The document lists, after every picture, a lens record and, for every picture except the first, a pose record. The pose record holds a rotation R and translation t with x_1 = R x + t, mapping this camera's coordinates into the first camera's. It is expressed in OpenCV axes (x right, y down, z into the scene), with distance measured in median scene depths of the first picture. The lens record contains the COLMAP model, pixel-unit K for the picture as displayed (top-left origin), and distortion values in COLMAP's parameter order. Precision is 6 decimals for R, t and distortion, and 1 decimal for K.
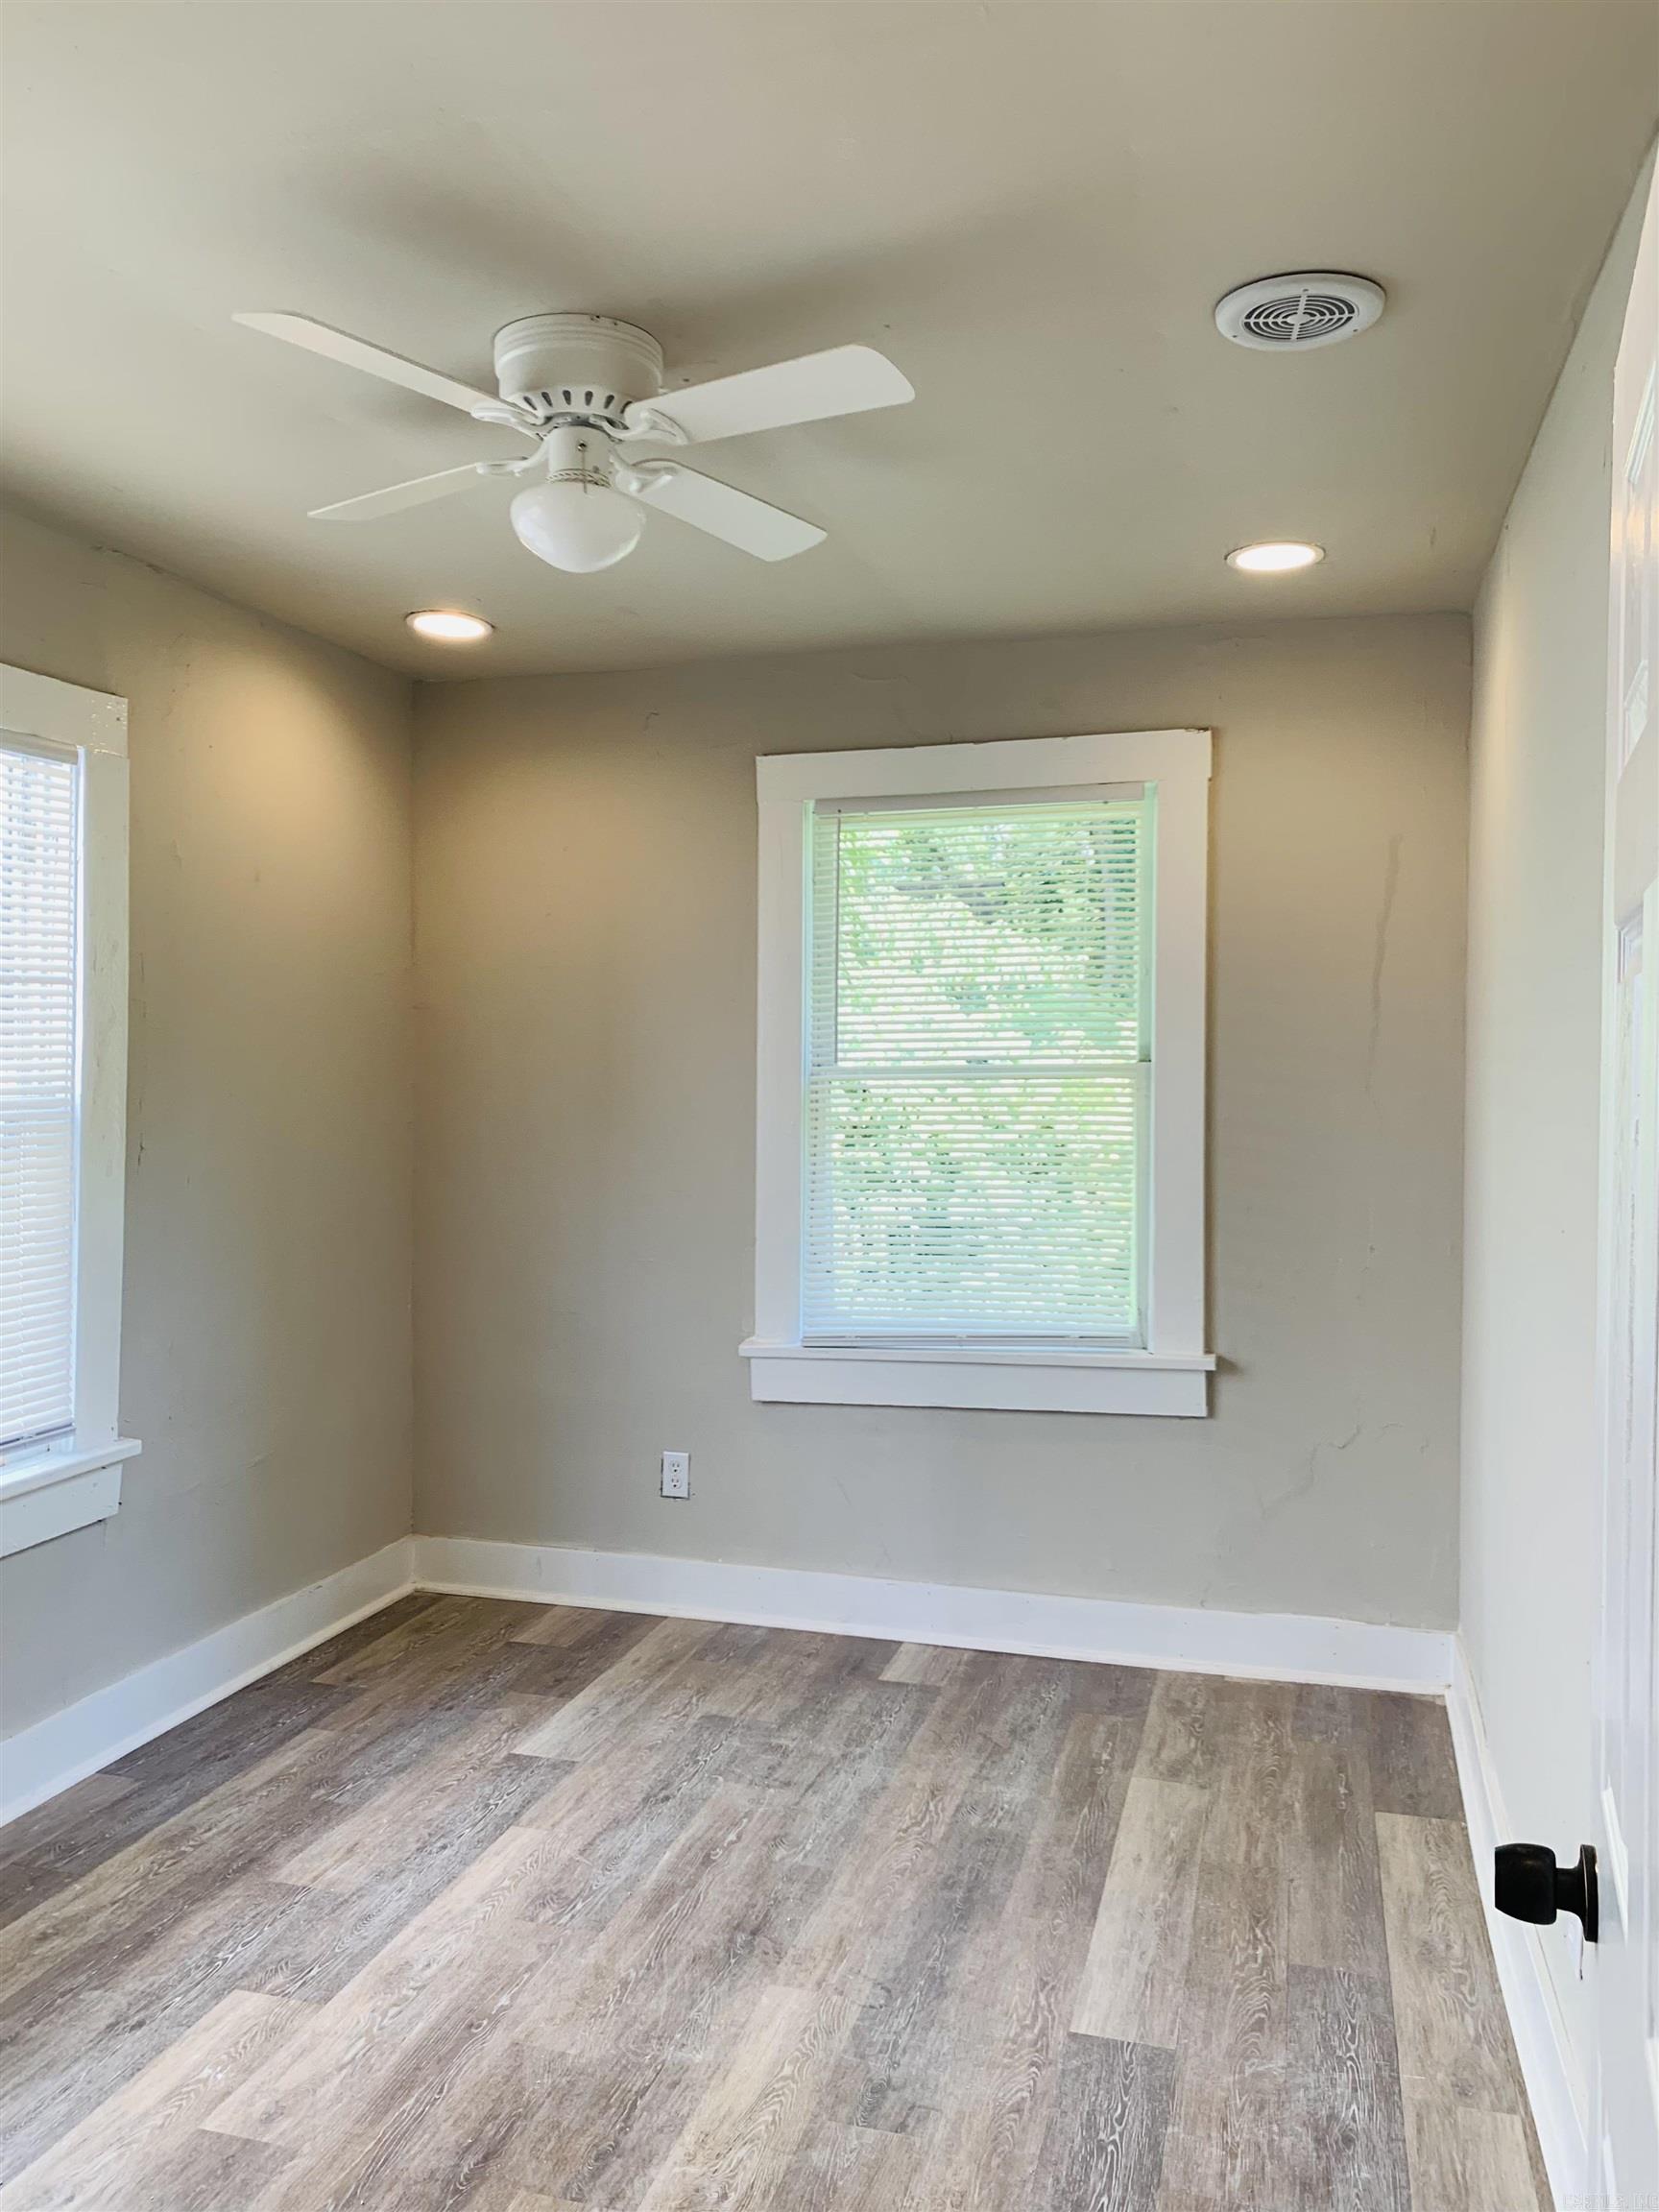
lens RADIAL K [[1697.5, 0, 831.8], [0, 1697.5, 1095.8], [0, 0, 1]] dist [-0.002970, -0.000163]
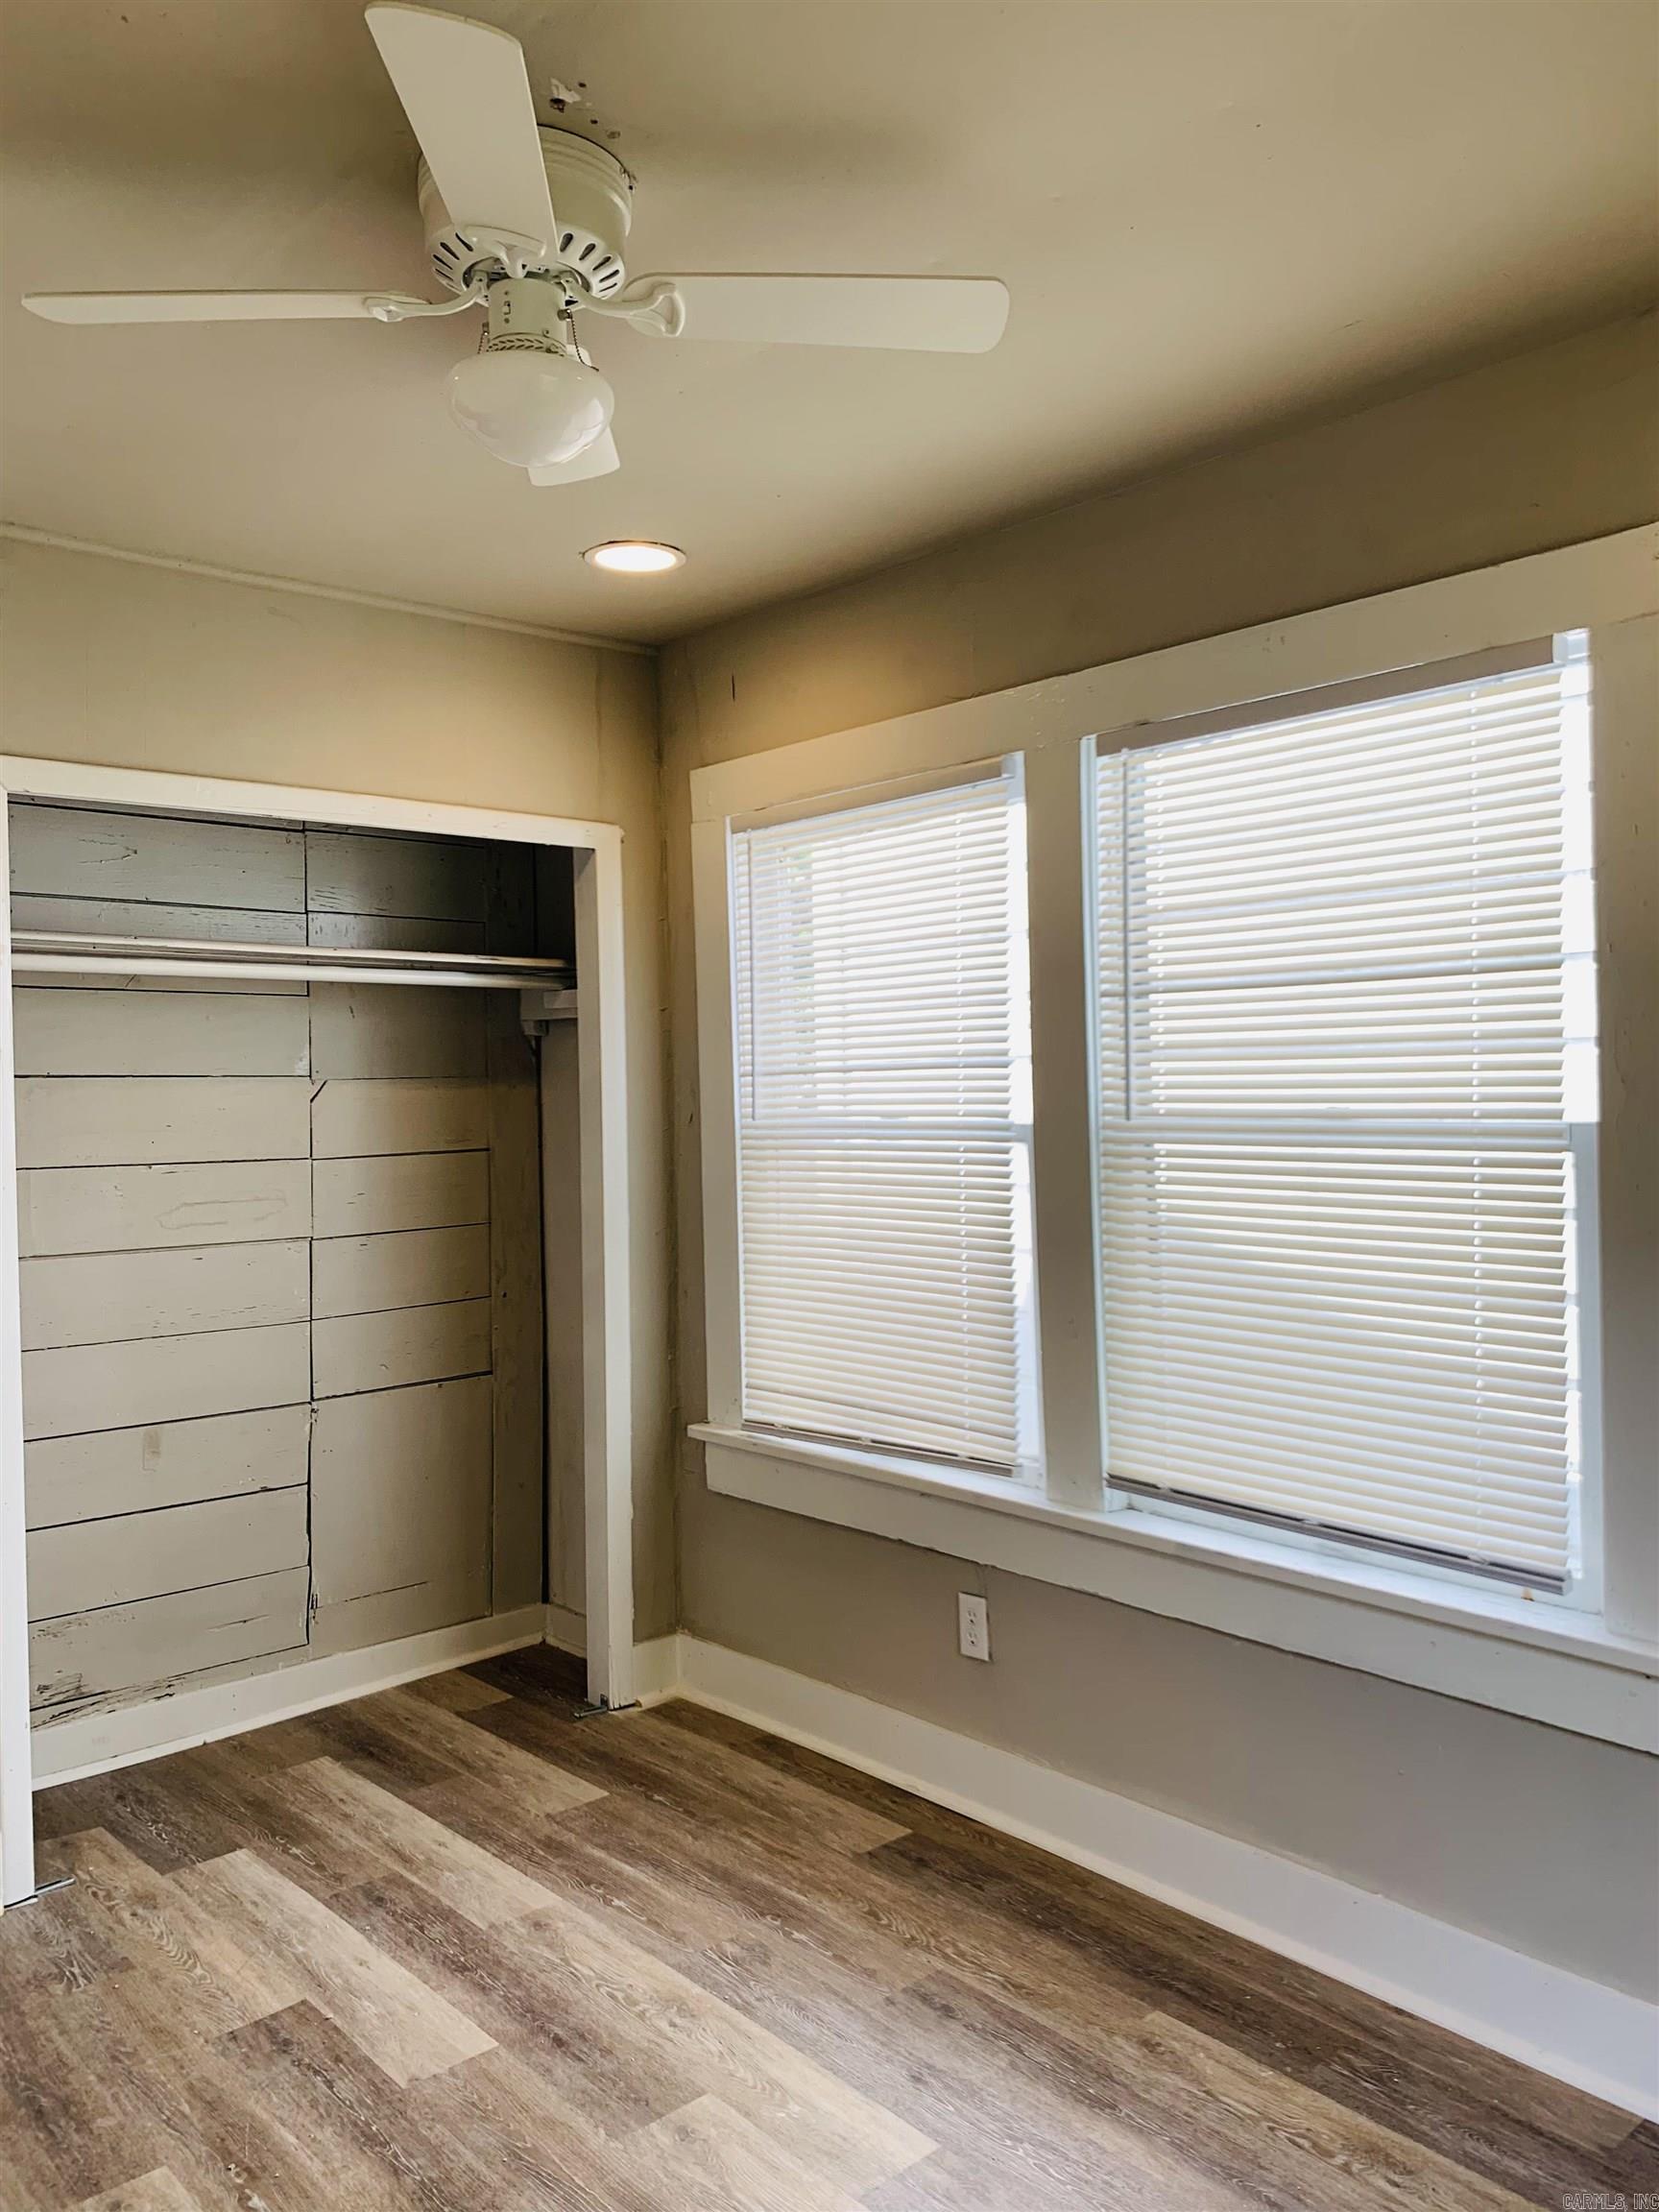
lens RADIAL K [[1697.5, 0, 844.8], [0, 1697.5, 1096.2], [0, 0, 1]] dist [-0.002970, -0.000163]
pose [[-0.538493, 0.017263, -0.842453, 0.367055], [-0.011755, 0.999539, 0.027996, -0.032731], [0.842548, 0.024978, -0.538042, 1.300185]]
